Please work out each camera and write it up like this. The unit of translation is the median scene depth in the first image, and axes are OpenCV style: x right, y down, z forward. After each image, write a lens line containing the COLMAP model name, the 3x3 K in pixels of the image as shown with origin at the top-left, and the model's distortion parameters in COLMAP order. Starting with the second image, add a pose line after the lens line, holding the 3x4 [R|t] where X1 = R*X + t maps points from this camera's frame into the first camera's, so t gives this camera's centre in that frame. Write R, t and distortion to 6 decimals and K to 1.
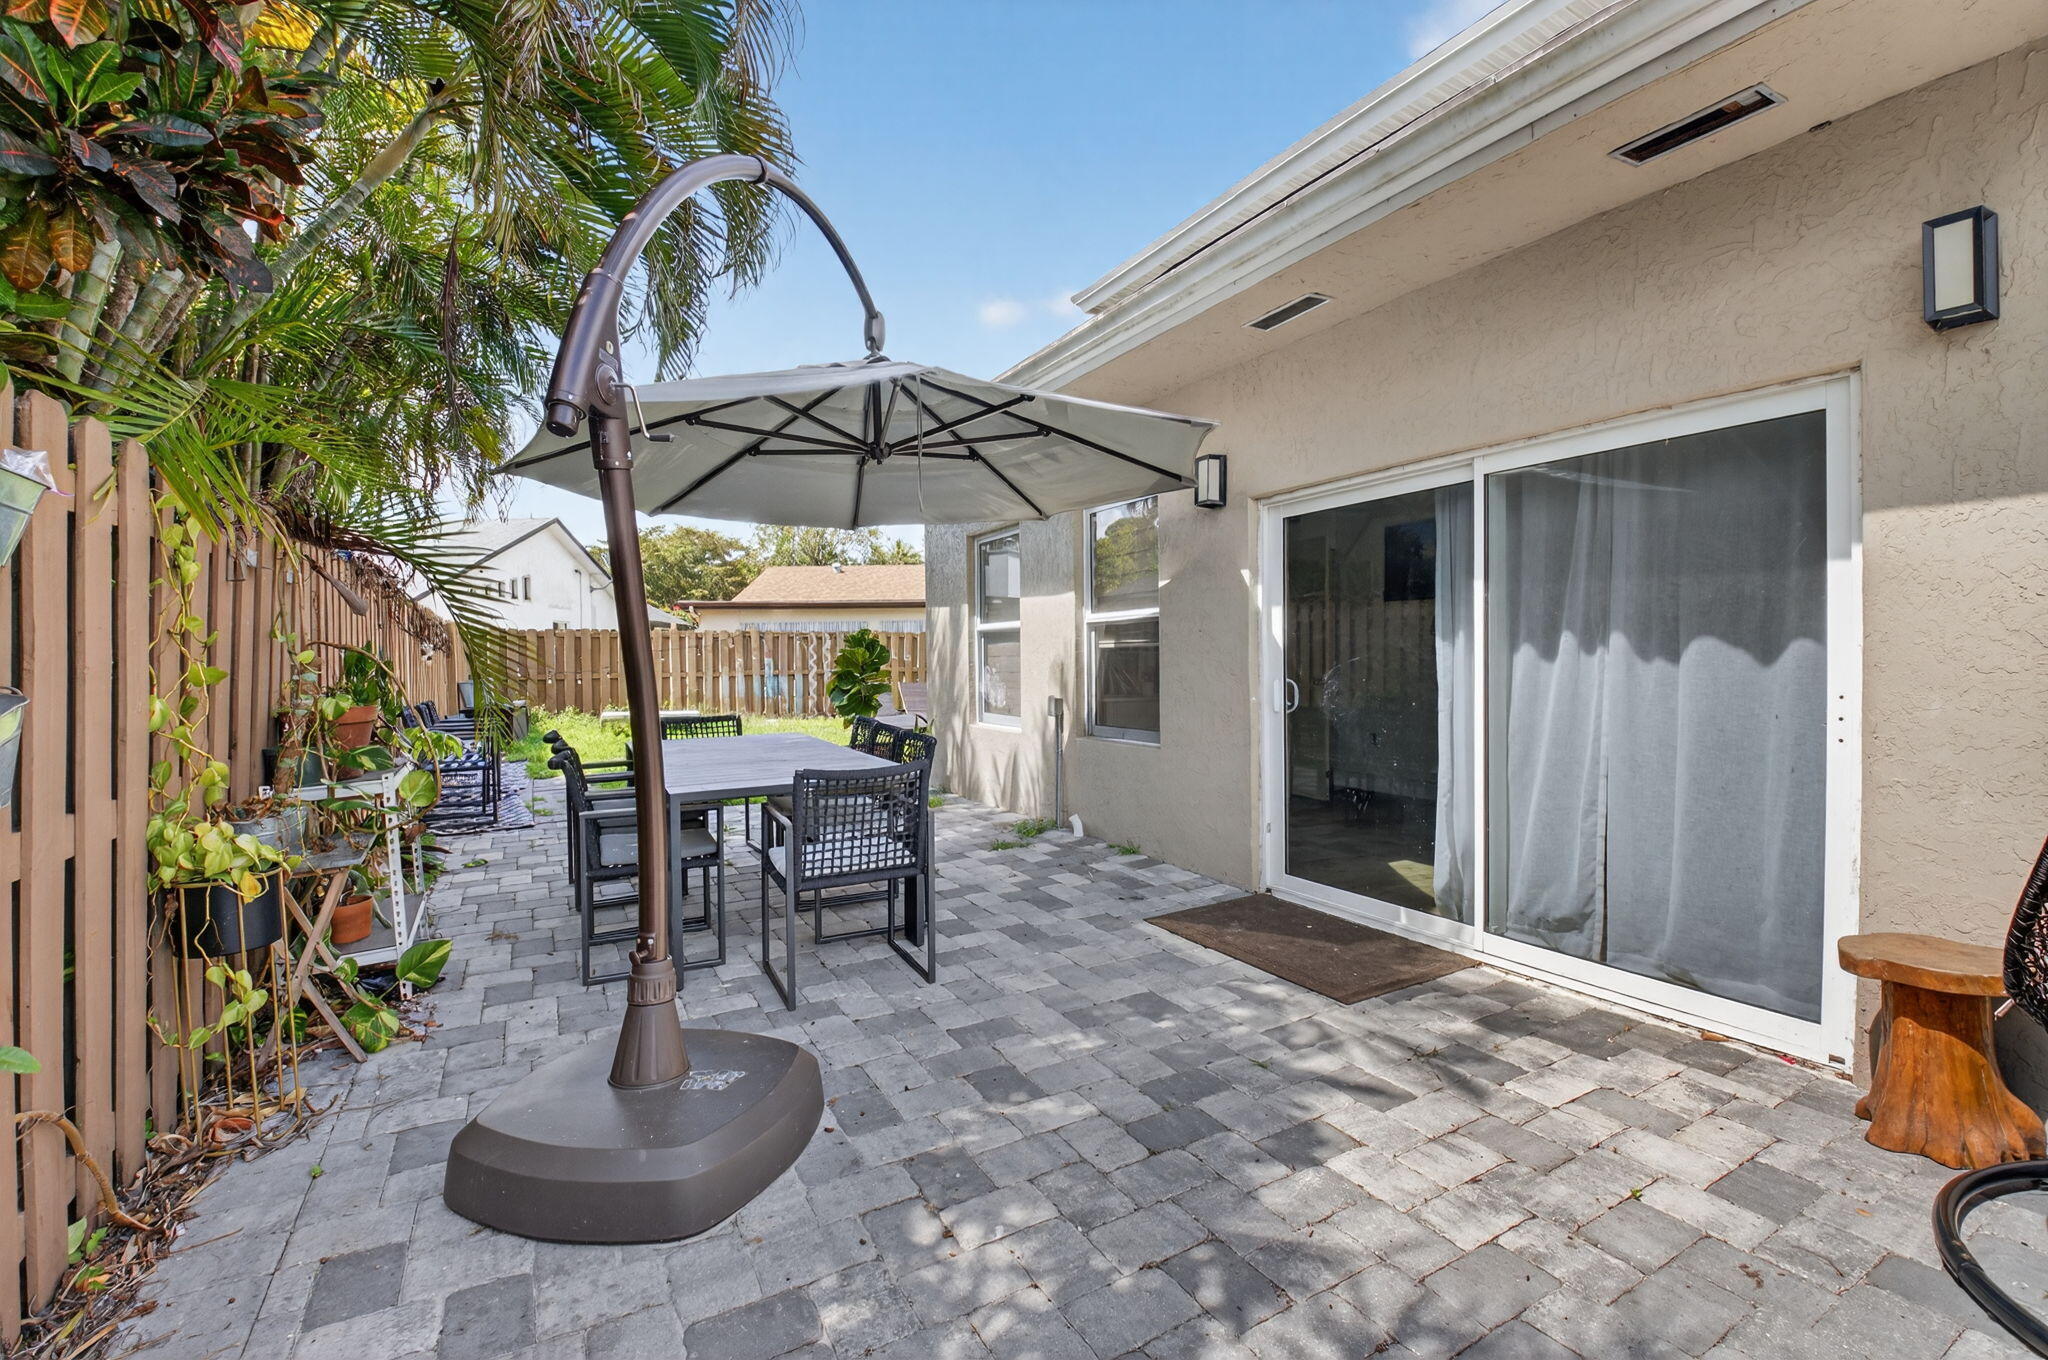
lens RADIAL K [[901.3, 0, 1055.5], [0, 901.3, 673.7], [0, 0, 1]] dist [0.017709, -0.028935]
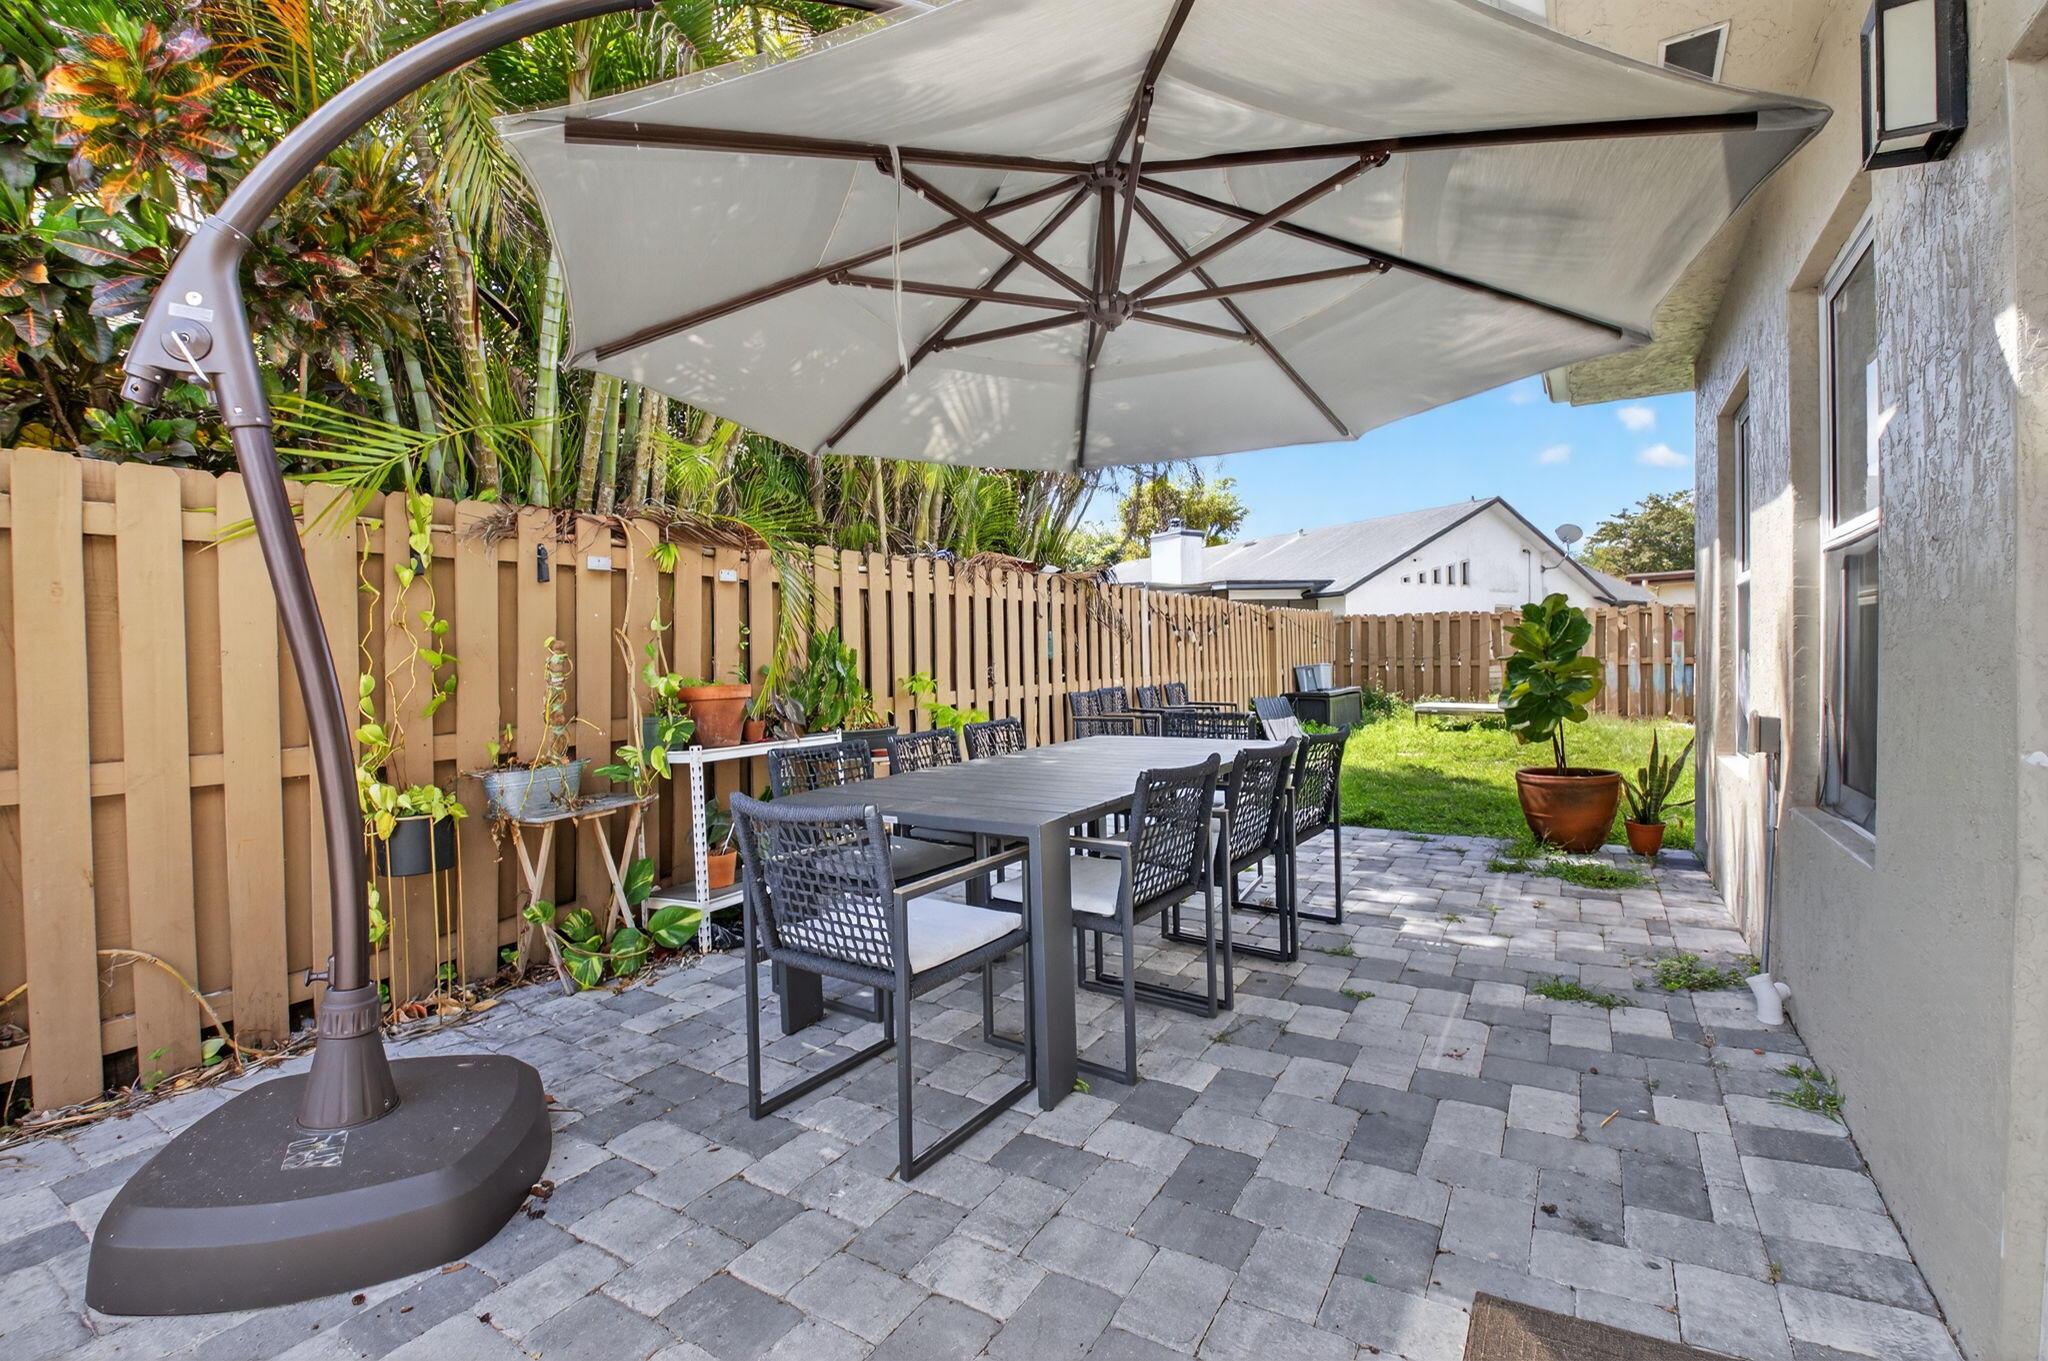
lens RADIAL K [[906.0, 0, 1032.7], [0, 906.0, 671.2], [0, 0, 1]] dist [0.019650, -0.030681]
pose [[0.476502, 0.018414, -0.878981, 0.102531], [-0.008019, 0.999830, 0.016598, -0.001038], [0.879137, -0.000860, 0.476568, 0.190046]]
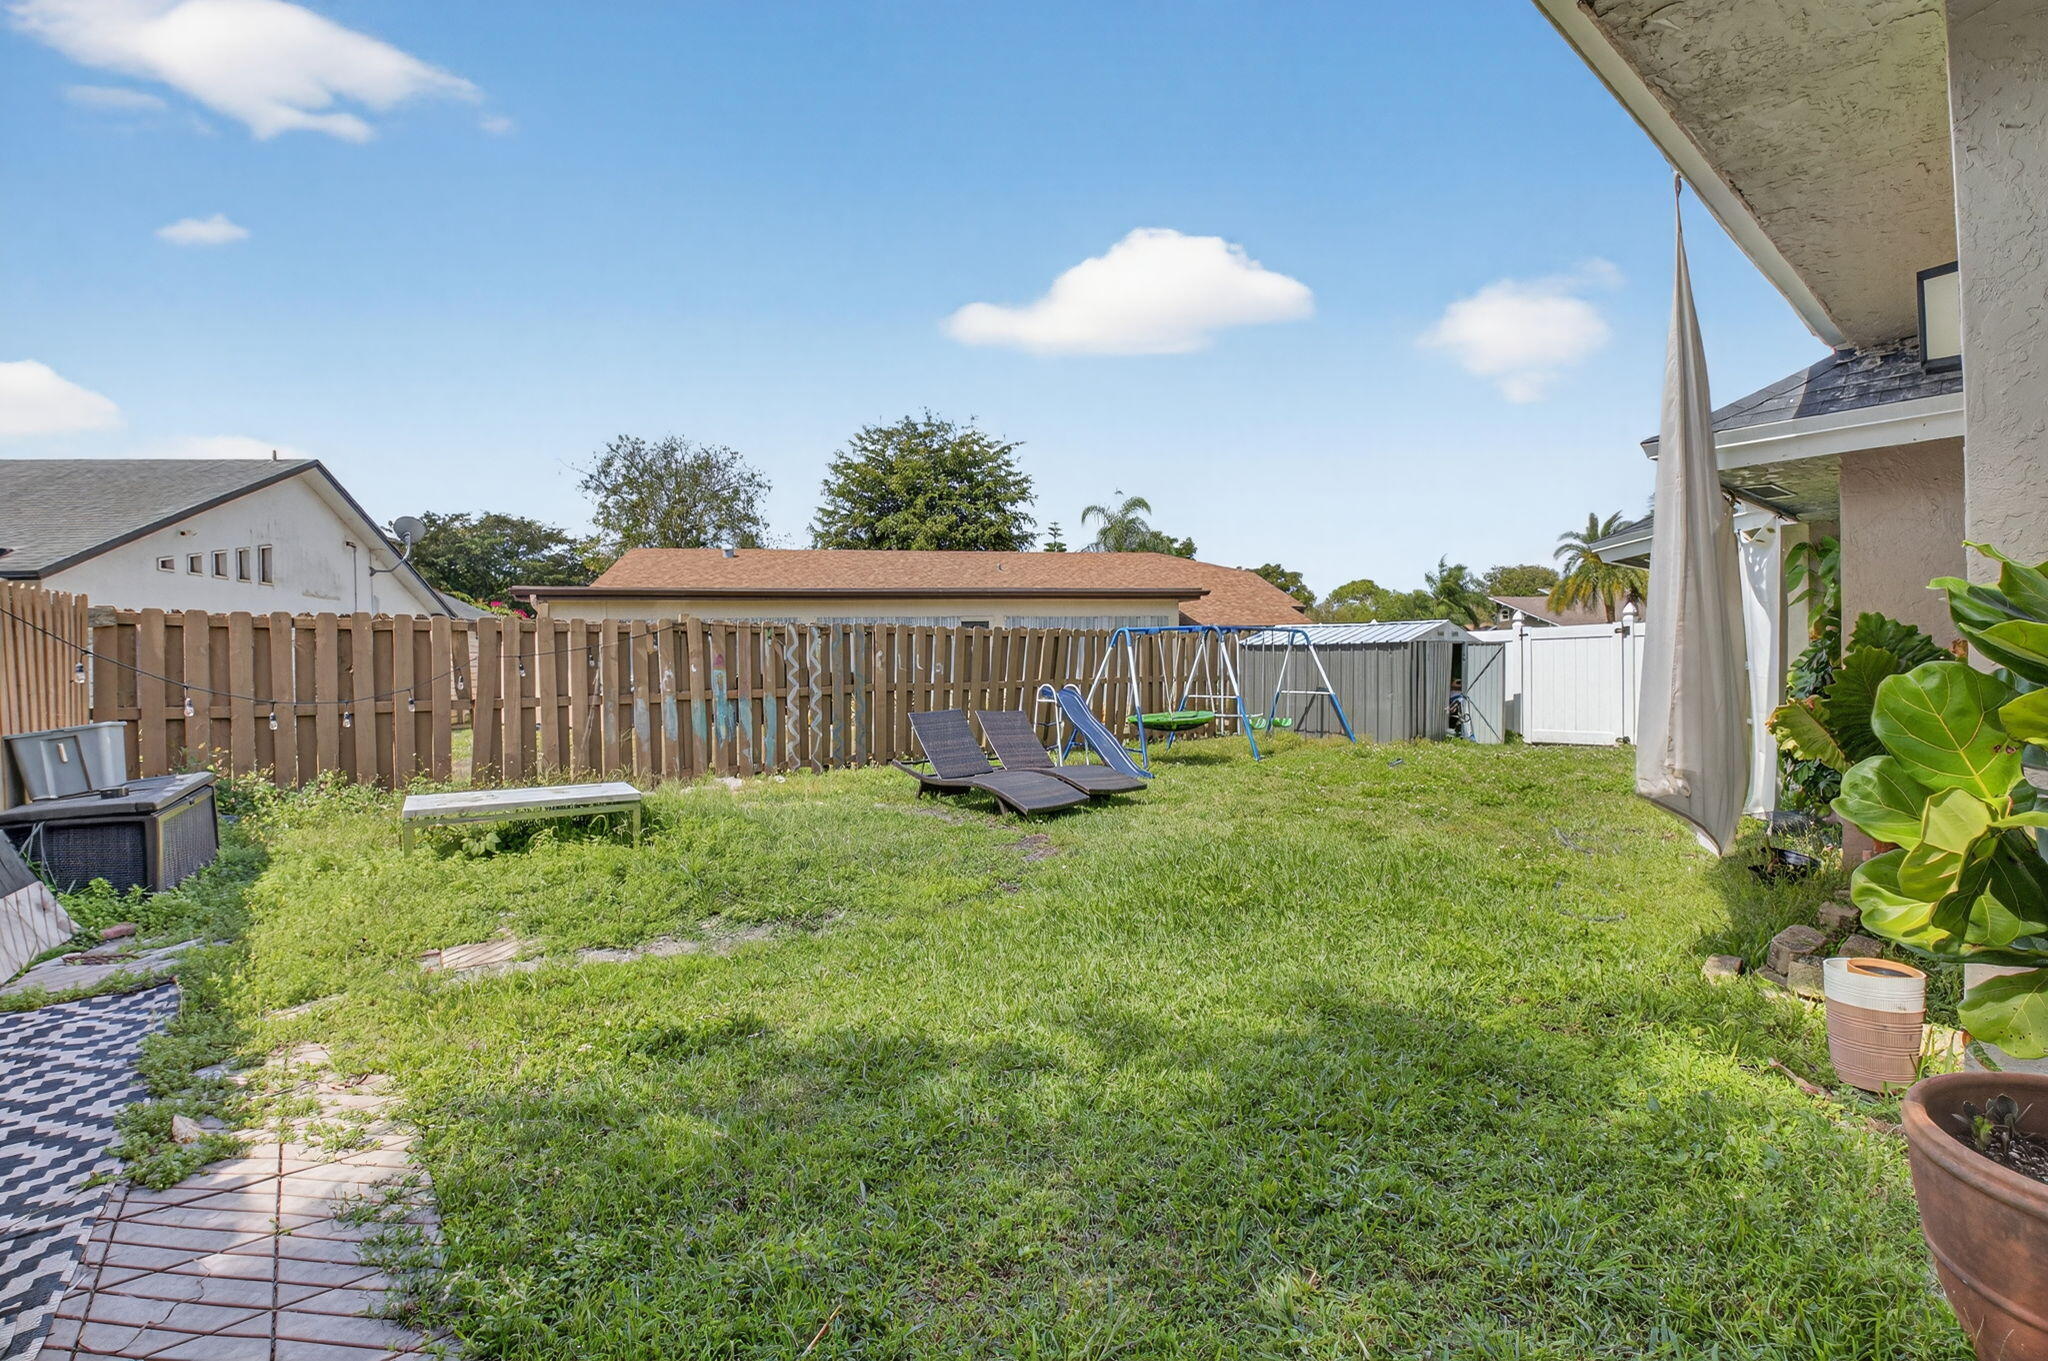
lens RADIAL K [[896.8, 0, 1030.5], [0, 896.8, 661.5], [0, 0, 1]] dist [-0.003990, -0.012813]
pose [[0.986460, -0.005556, 0.163907, -0.244823], [0.009601, 0.999668, -0.023901, -0.007986], [-0.163720, 0.025152, 0.986186, 0.469717]]
